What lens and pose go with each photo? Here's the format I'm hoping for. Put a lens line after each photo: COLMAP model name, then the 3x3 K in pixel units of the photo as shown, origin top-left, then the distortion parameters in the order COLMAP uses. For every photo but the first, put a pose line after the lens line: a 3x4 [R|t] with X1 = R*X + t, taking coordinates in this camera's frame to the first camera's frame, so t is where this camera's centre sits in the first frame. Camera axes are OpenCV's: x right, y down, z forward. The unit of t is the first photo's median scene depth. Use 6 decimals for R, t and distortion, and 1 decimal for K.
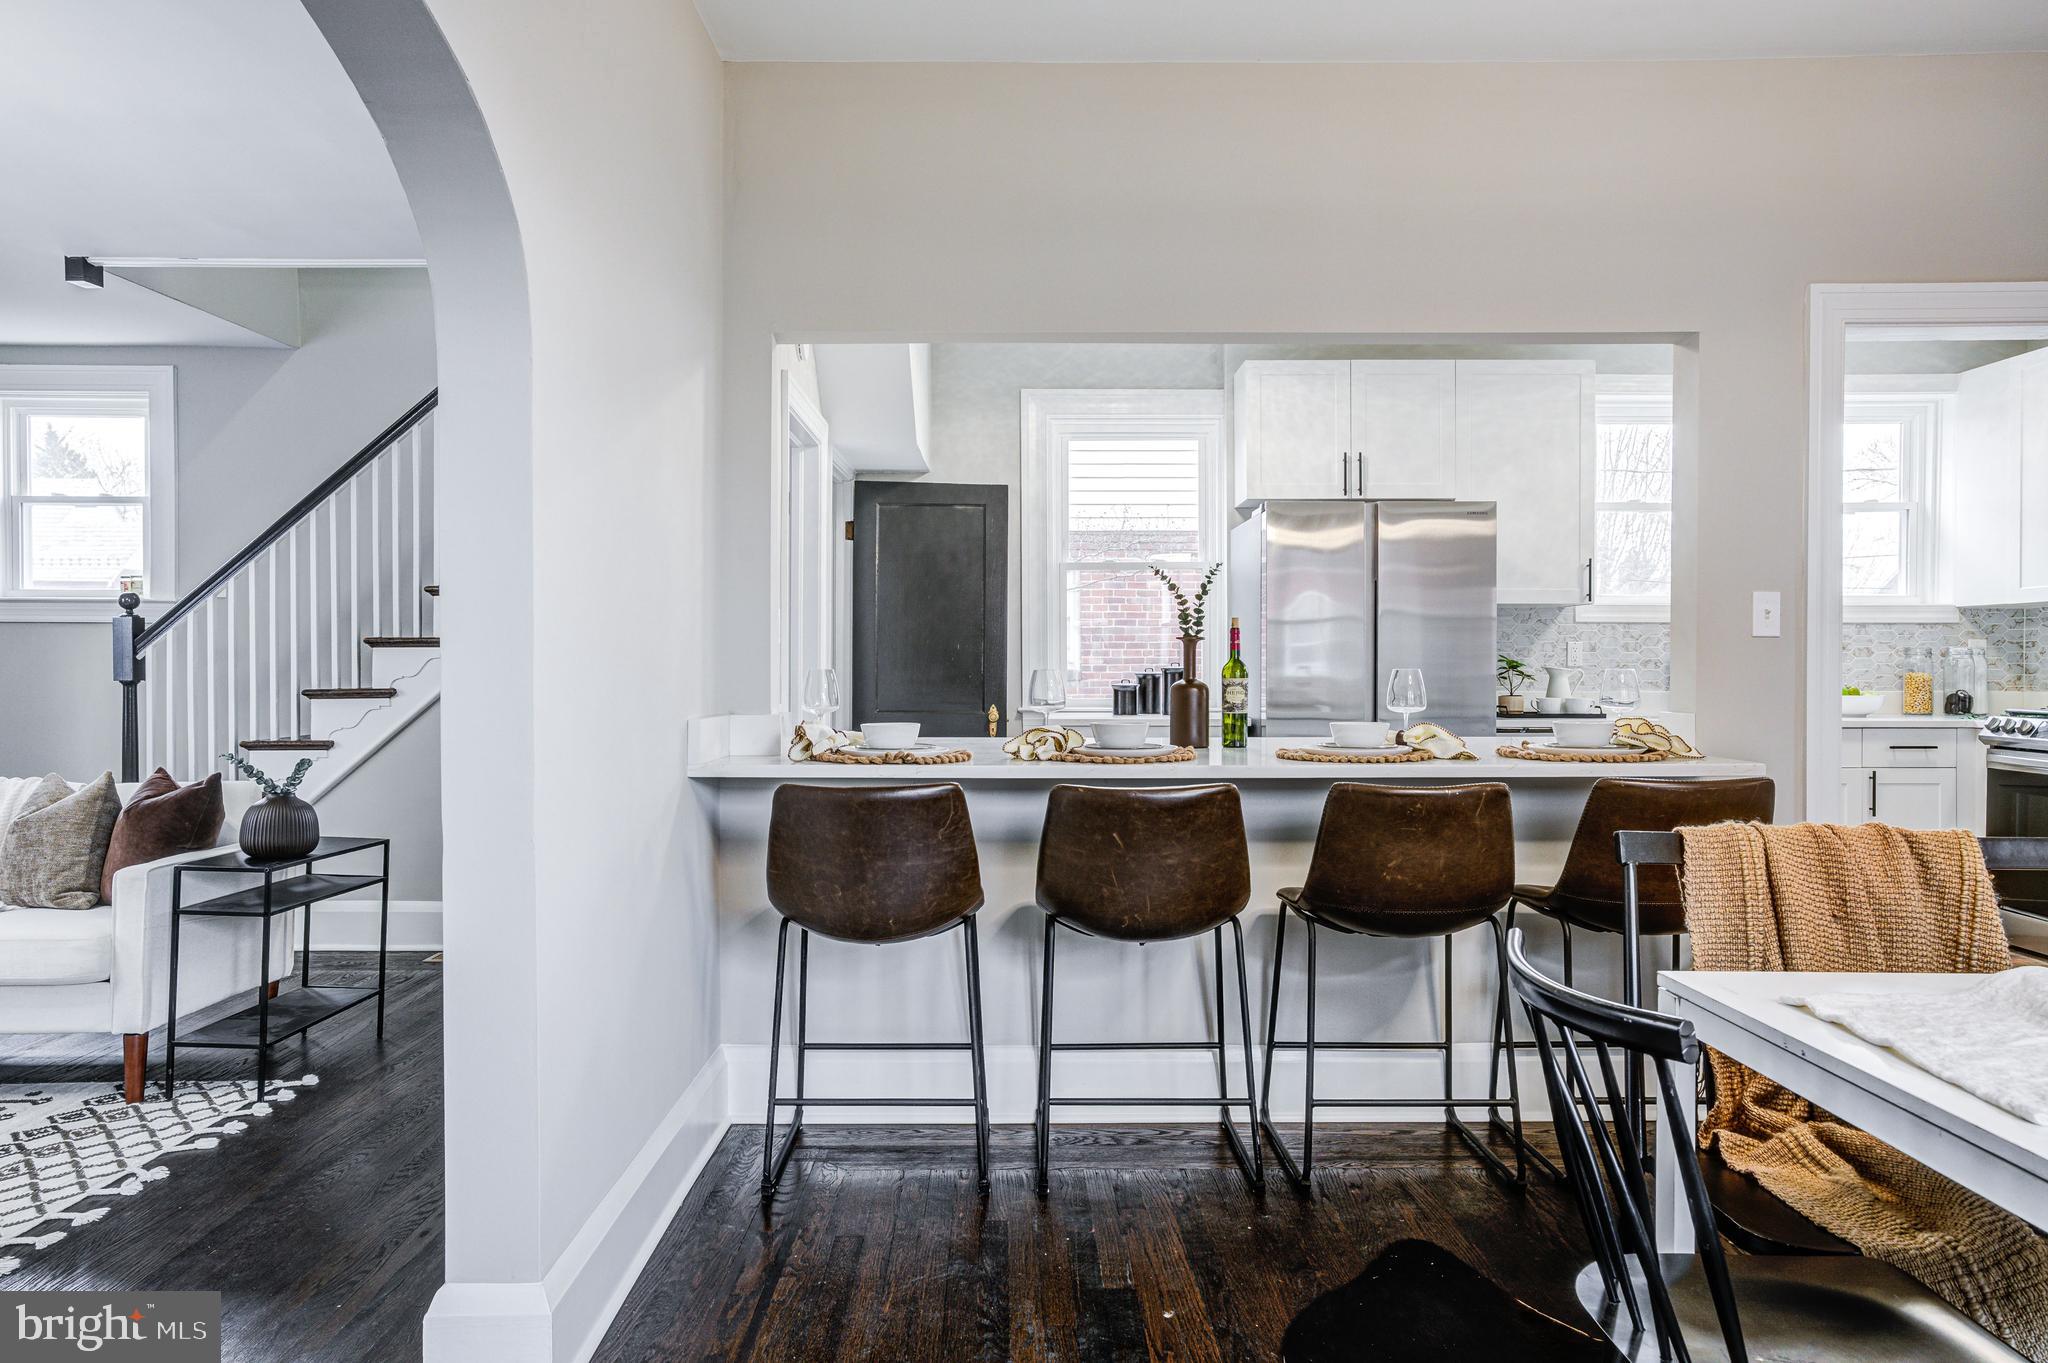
lens RADIAL K [[1326.5, 0, 973.9], [0, 1326.5, 666.6], [0, 0, 1]] dist [0.019896, 0.003657]
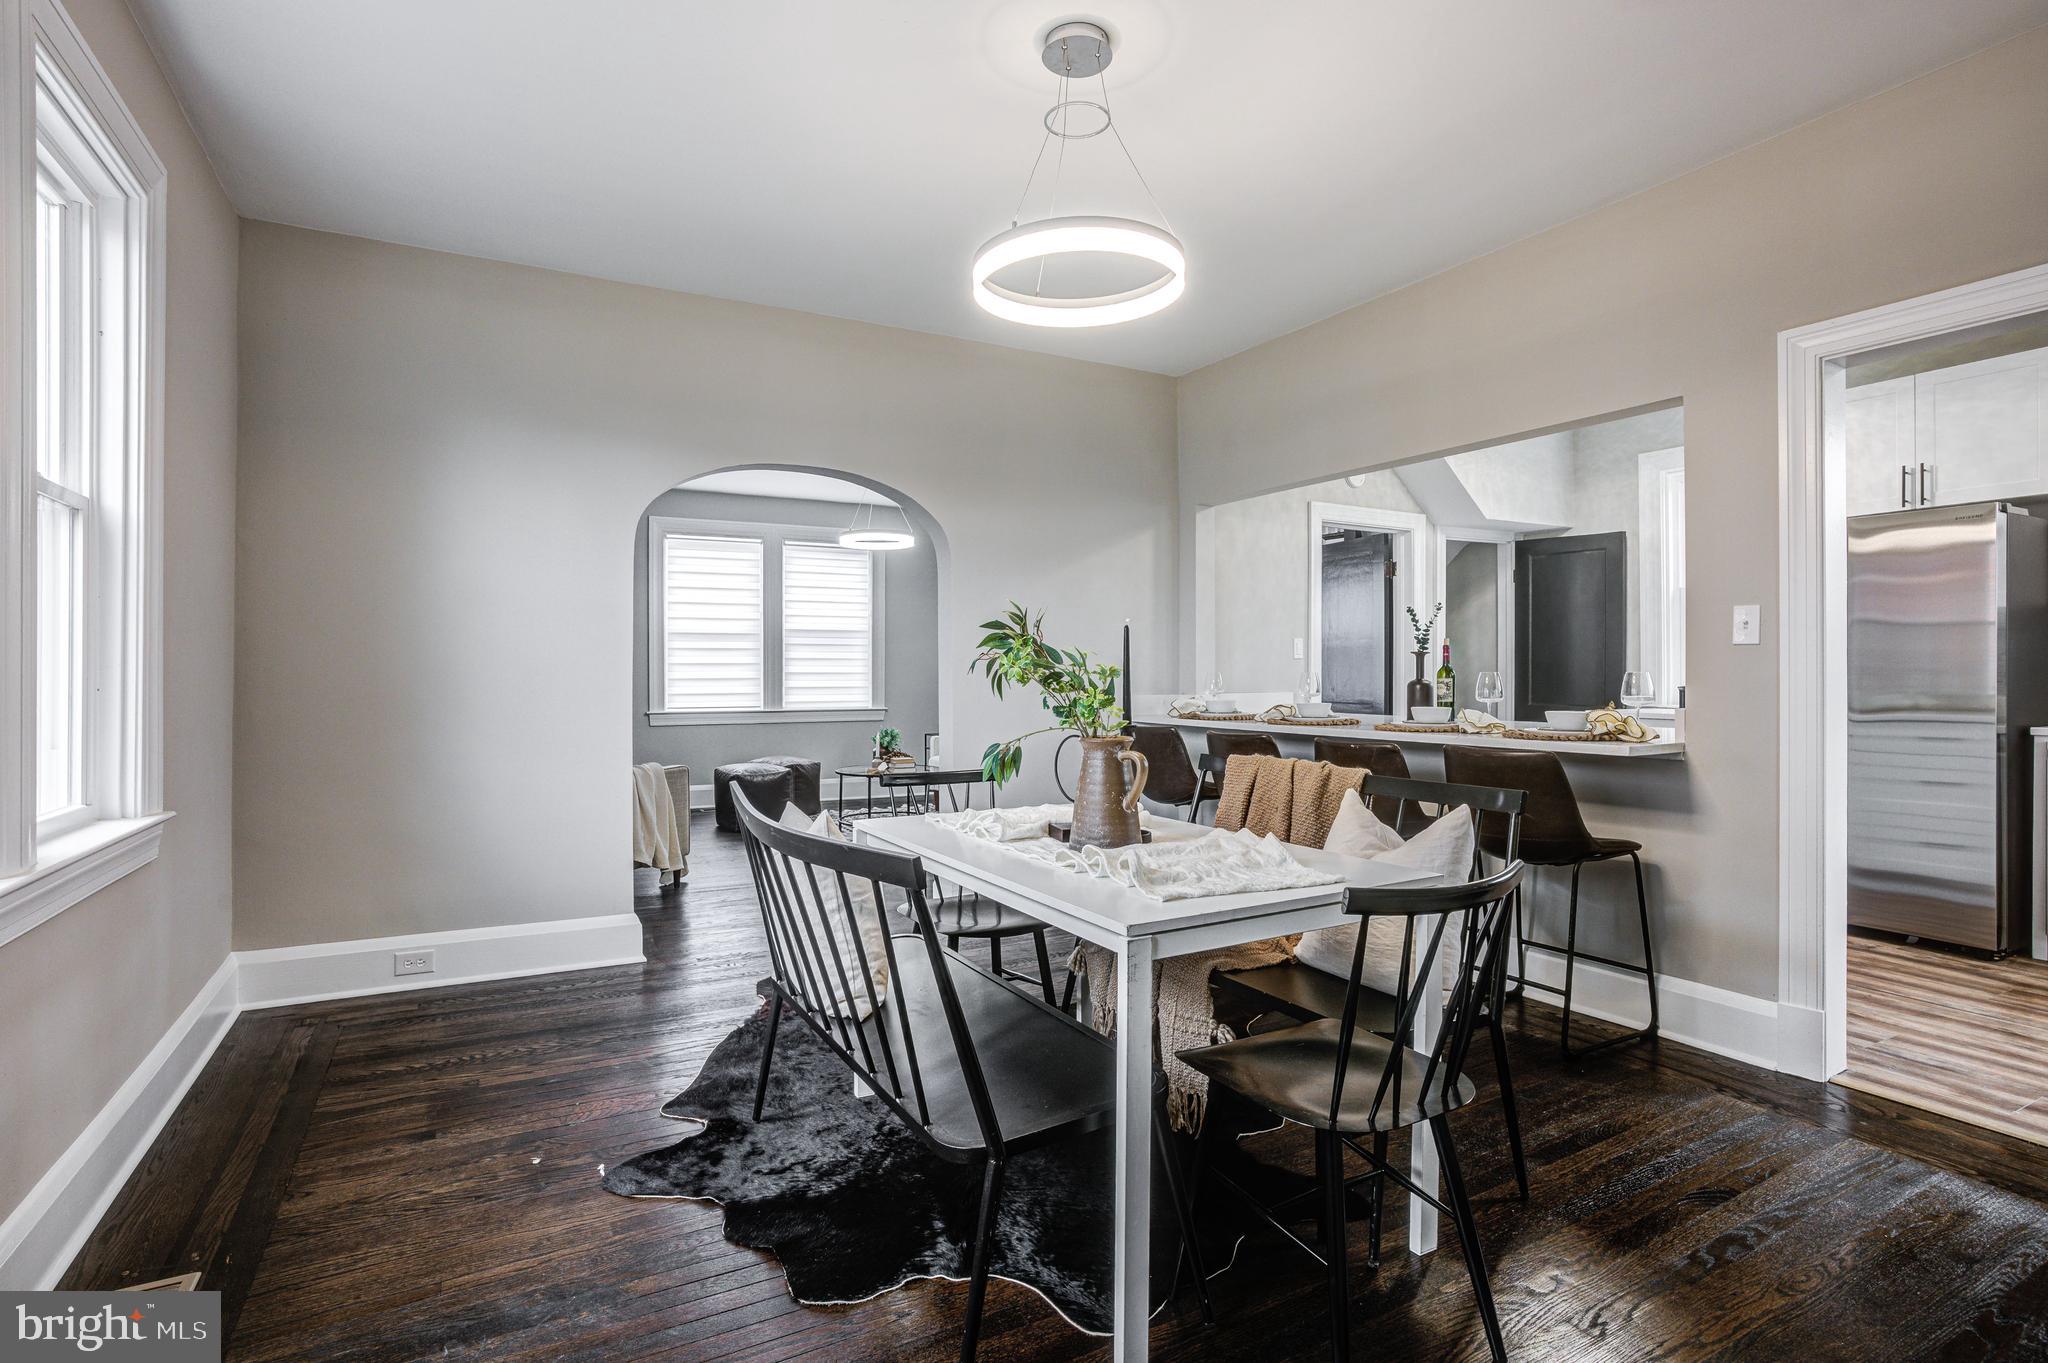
lens RADIAL K [[1020.7, 0, 1003.5], [0, 1020.7, 681.6], [0, 0, 1]] dist [-0.033711, 0.016001]
pose [[0.465340, 0.009141, -0.885085, 0.644627], [-0.004469, 0.999958, 0.007978, 0.003952], [0.885121, 0.000243, 0.465361, 0.013420]]
